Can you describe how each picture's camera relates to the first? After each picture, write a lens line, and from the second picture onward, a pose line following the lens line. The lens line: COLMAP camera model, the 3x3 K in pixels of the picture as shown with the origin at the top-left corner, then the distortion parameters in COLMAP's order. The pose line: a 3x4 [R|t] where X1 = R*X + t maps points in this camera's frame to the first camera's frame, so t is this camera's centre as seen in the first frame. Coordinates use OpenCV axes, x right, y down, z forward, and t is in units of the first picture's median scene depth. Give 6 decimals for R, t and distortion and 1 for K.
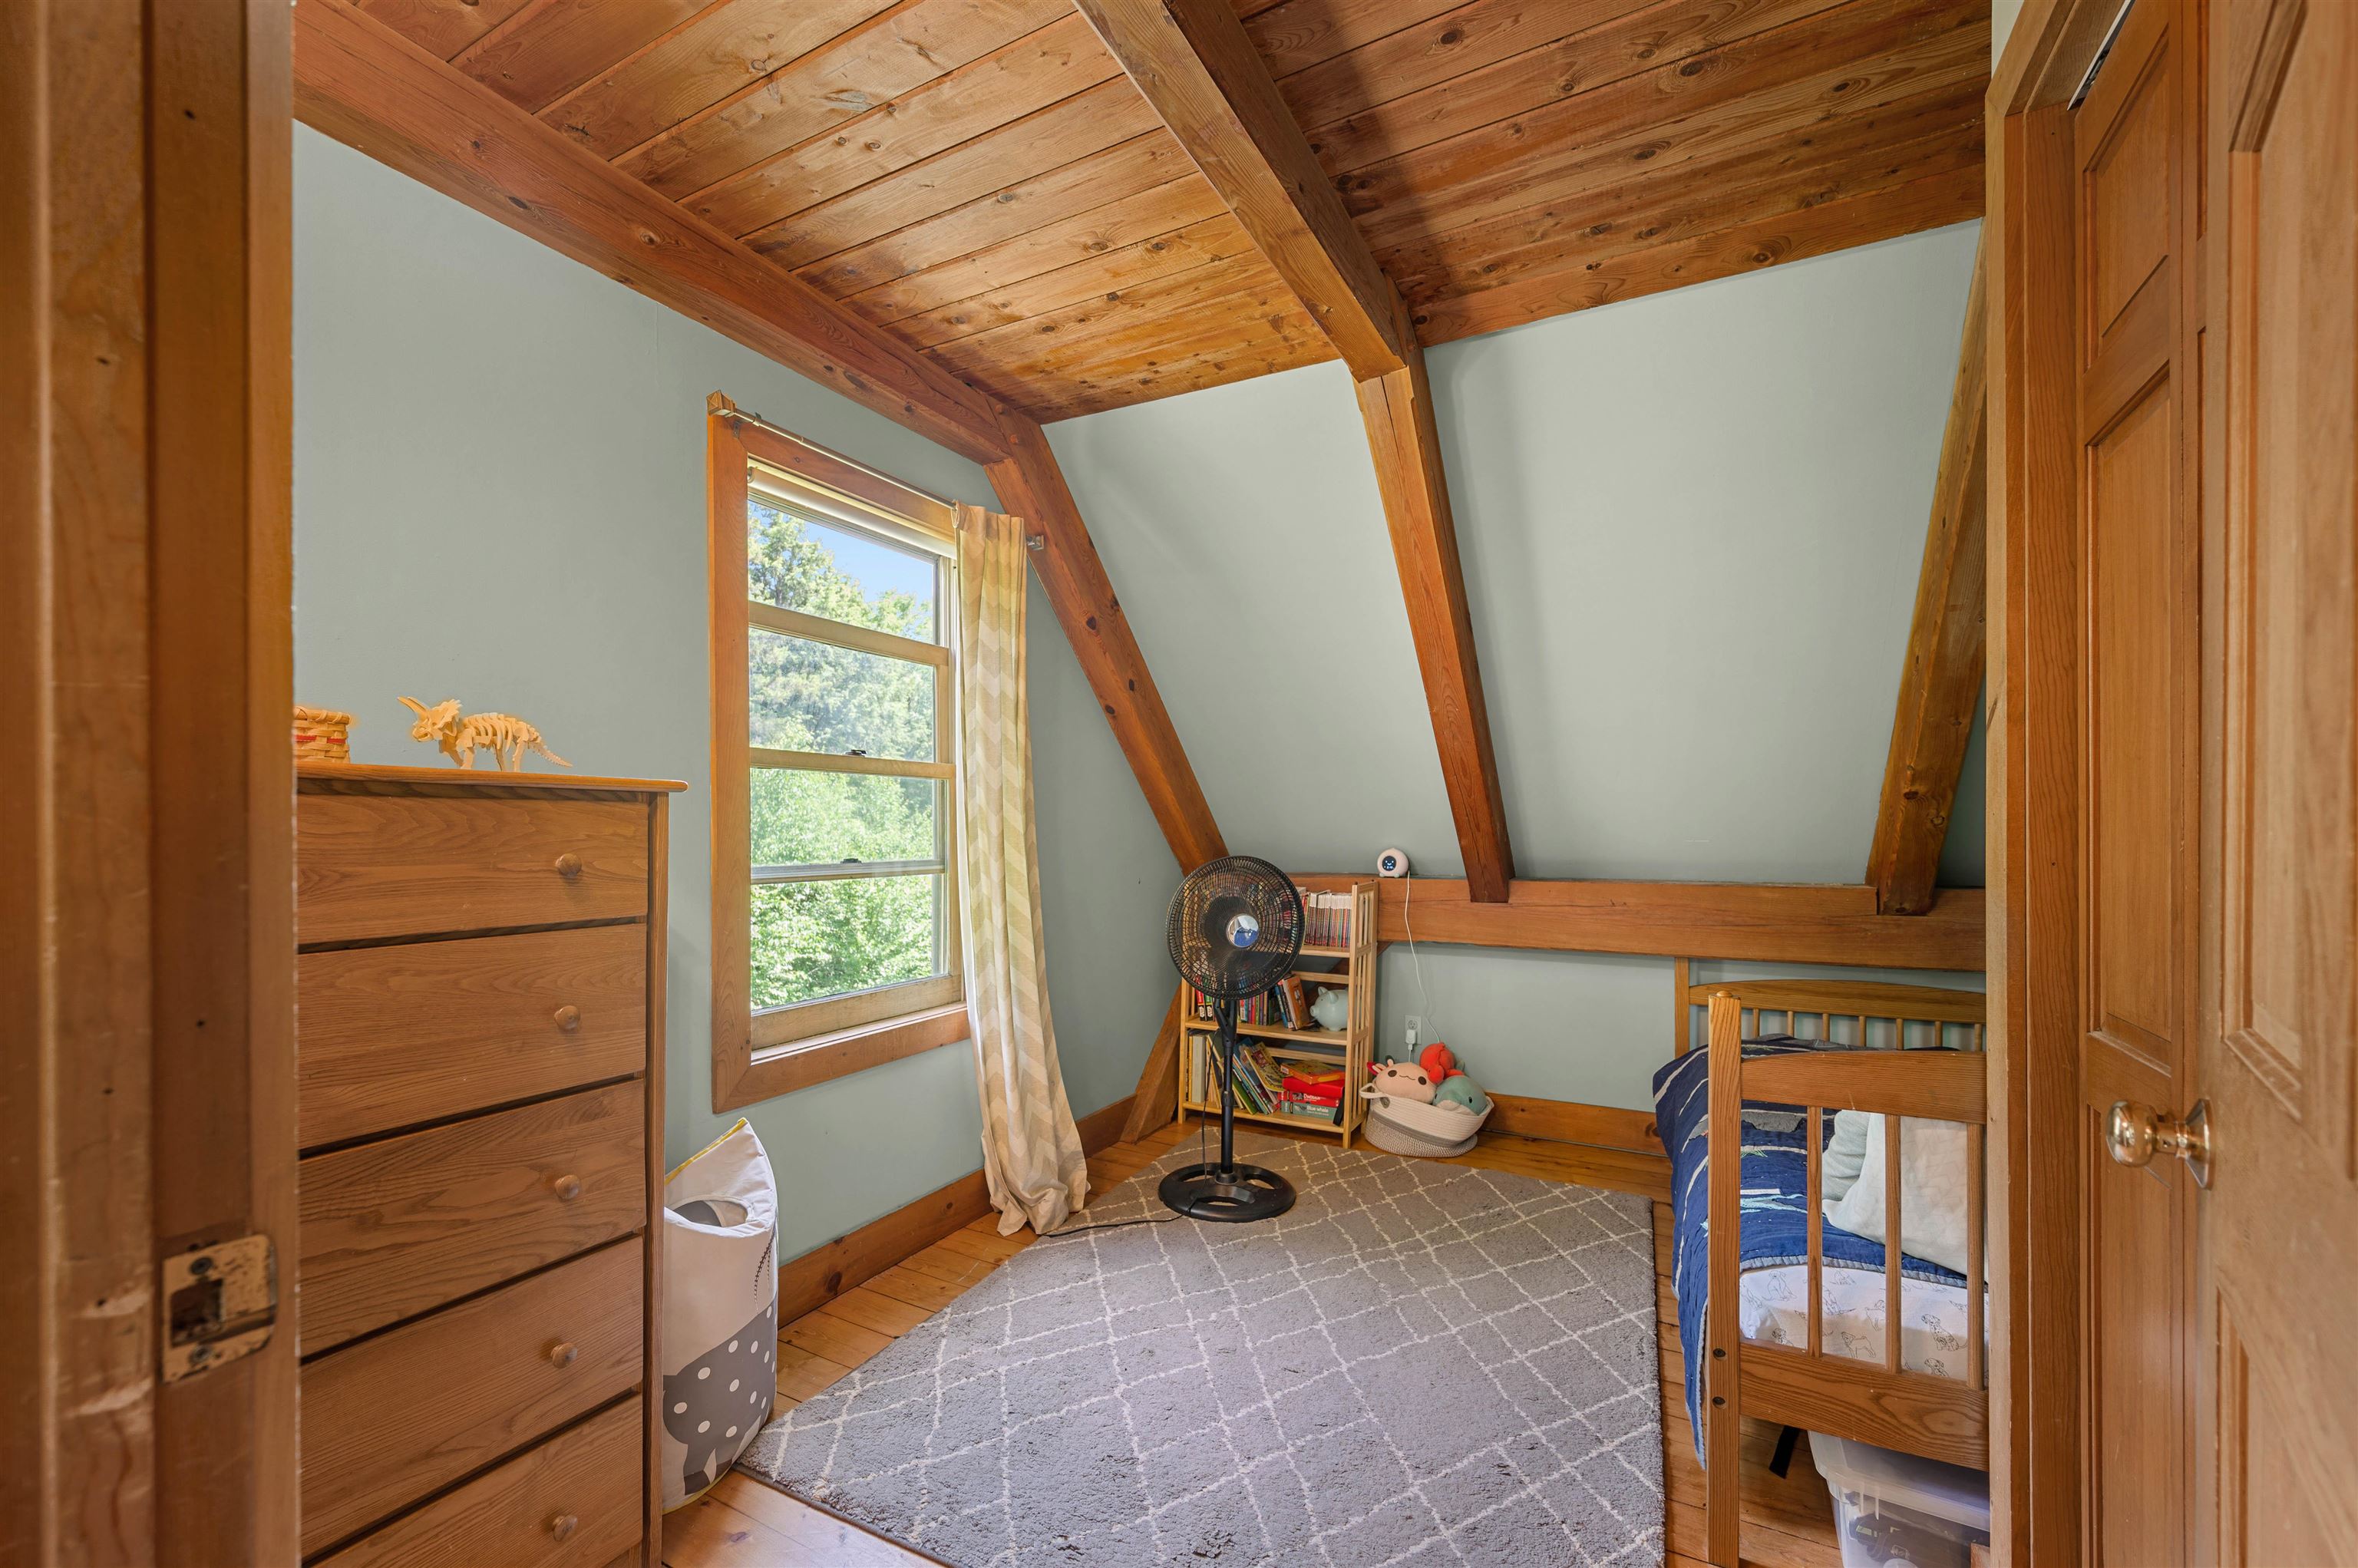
lens RADIAL K [[944.3, 0, 1150.2], [0, 944.3, 833.3], [0, 0, 1]] dist [0.001190, -0.000739]
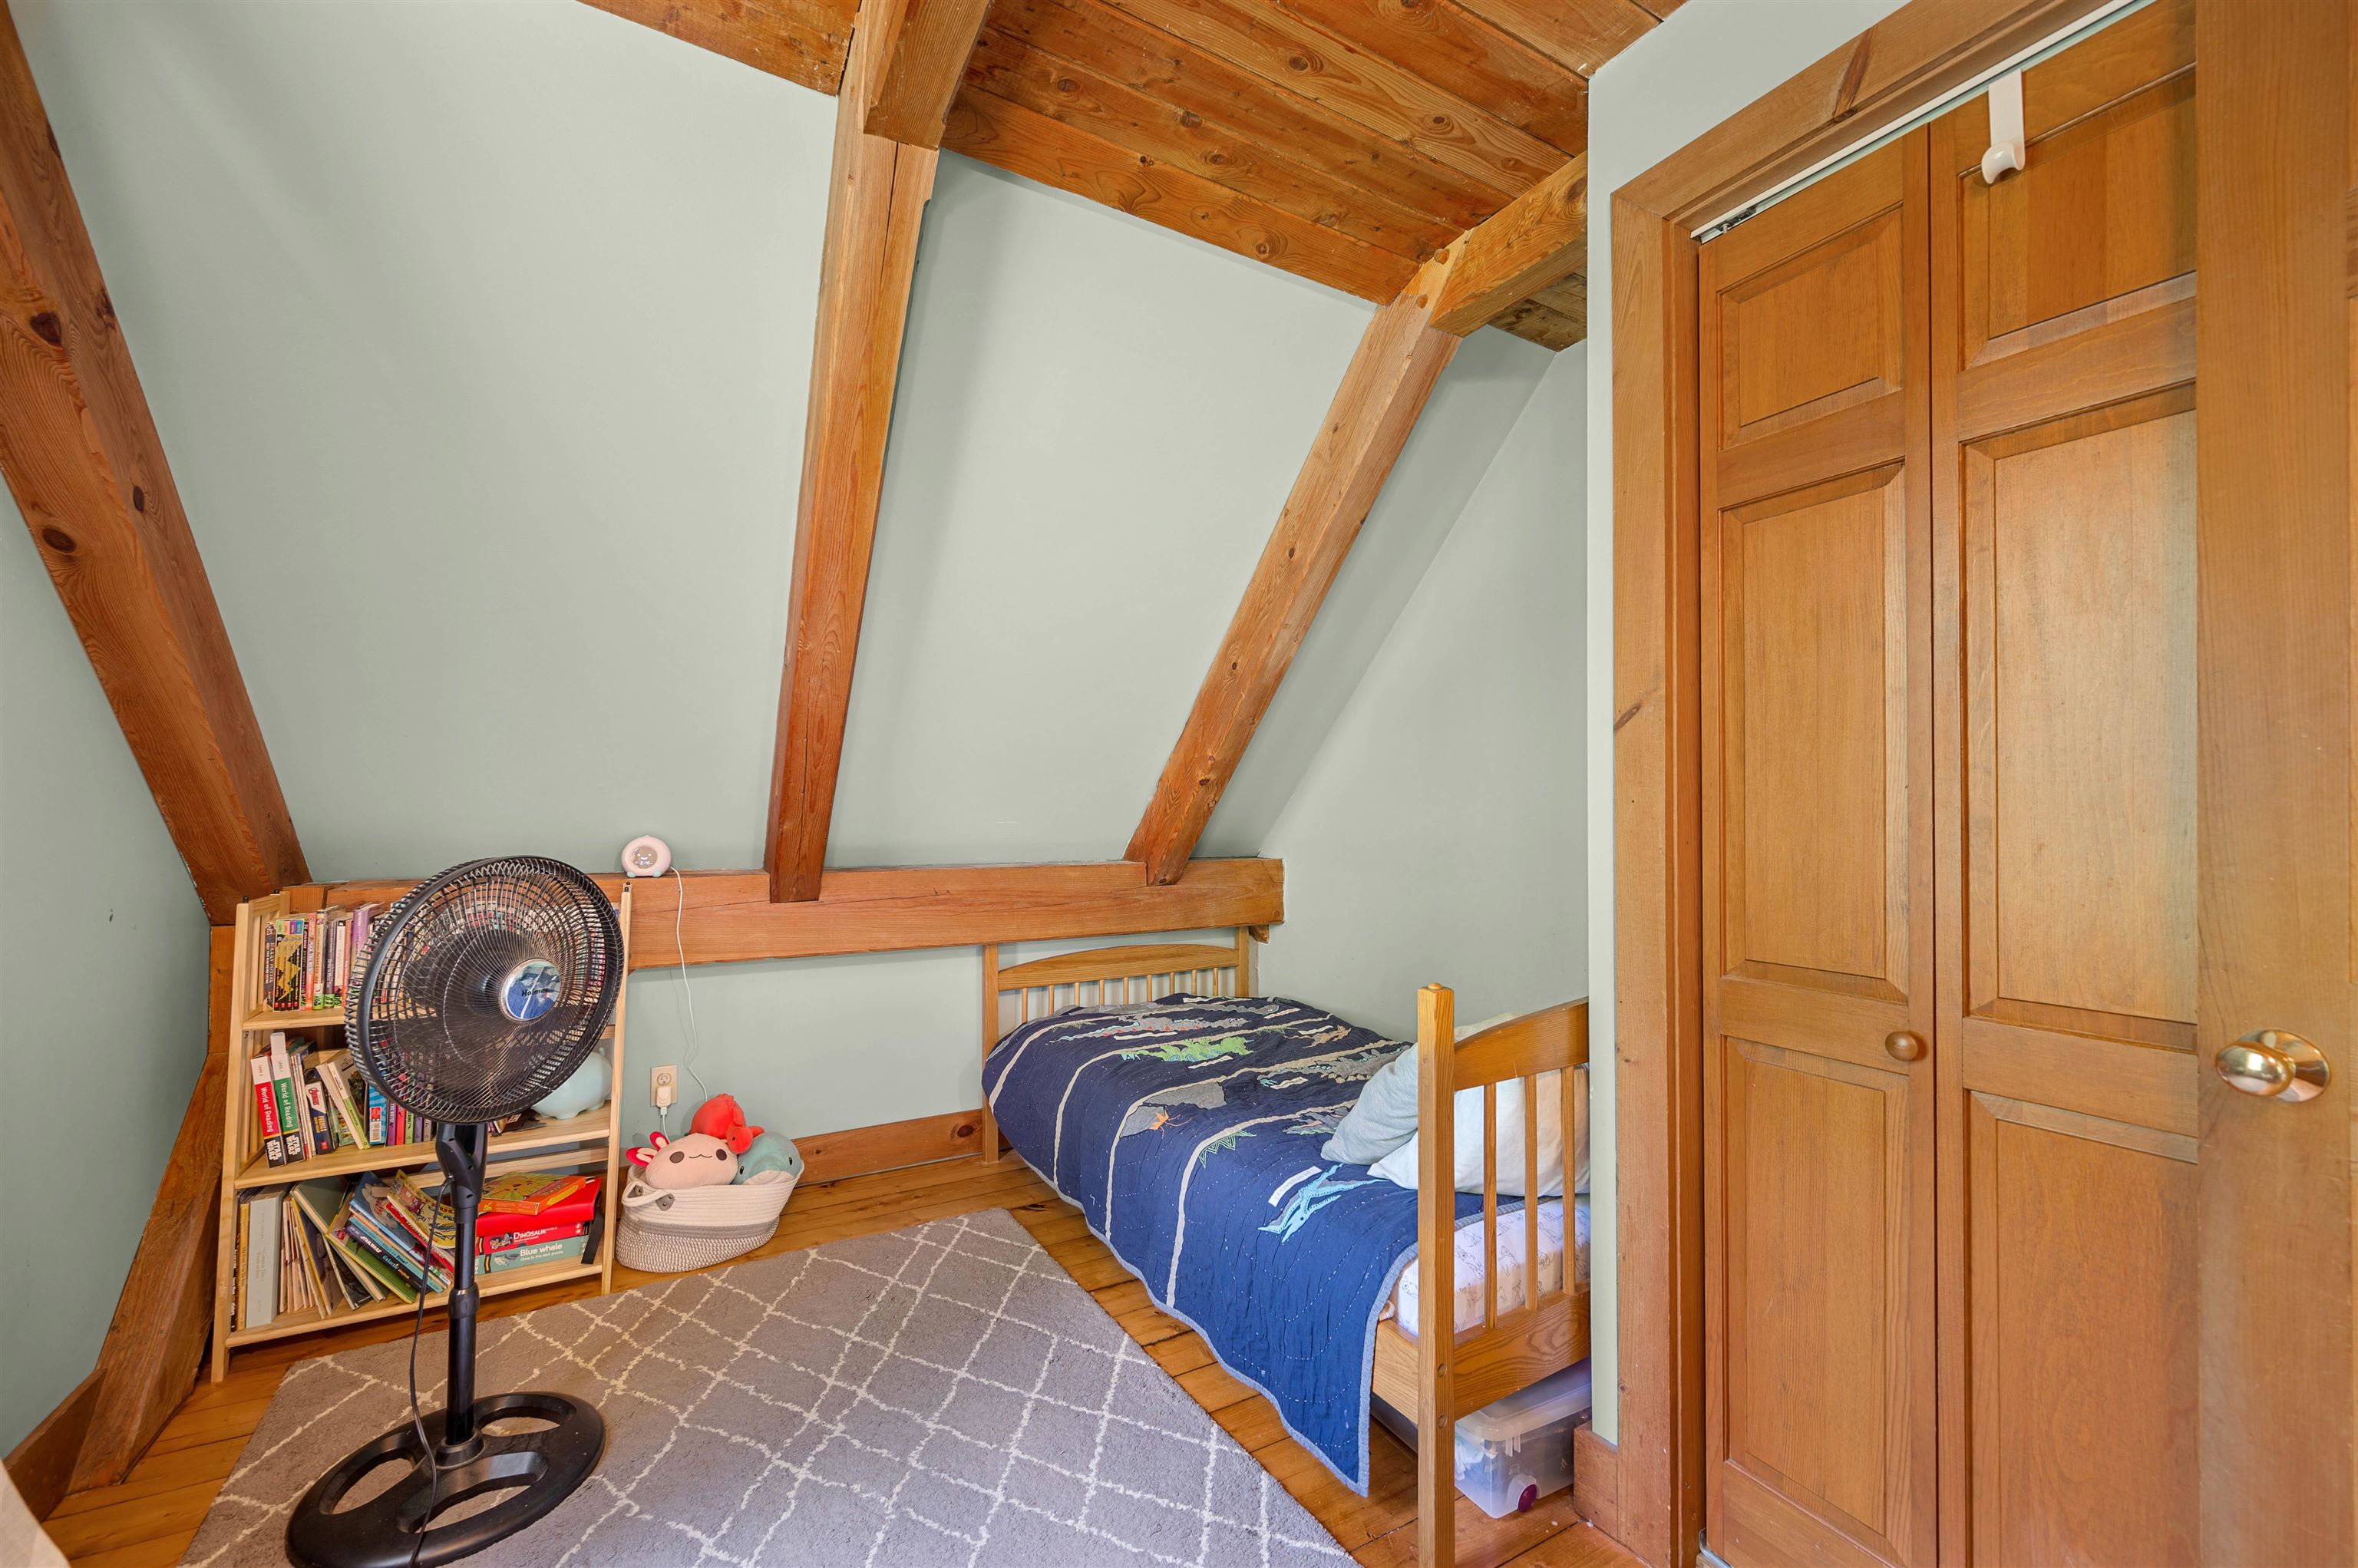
lens RADIAL K [[944.3, 0, 1184.1], [0, 944.3, 802.0], [0, 0, 1]] dist [0.001190, -0.000739]
pose [[0.521183, 0.011783, 0.853363, -0.156242], [-0.001982, 0.999919, -0.012596, -0.000765], [-0.853442, 0.004874, 0.521164, 0.331004]]
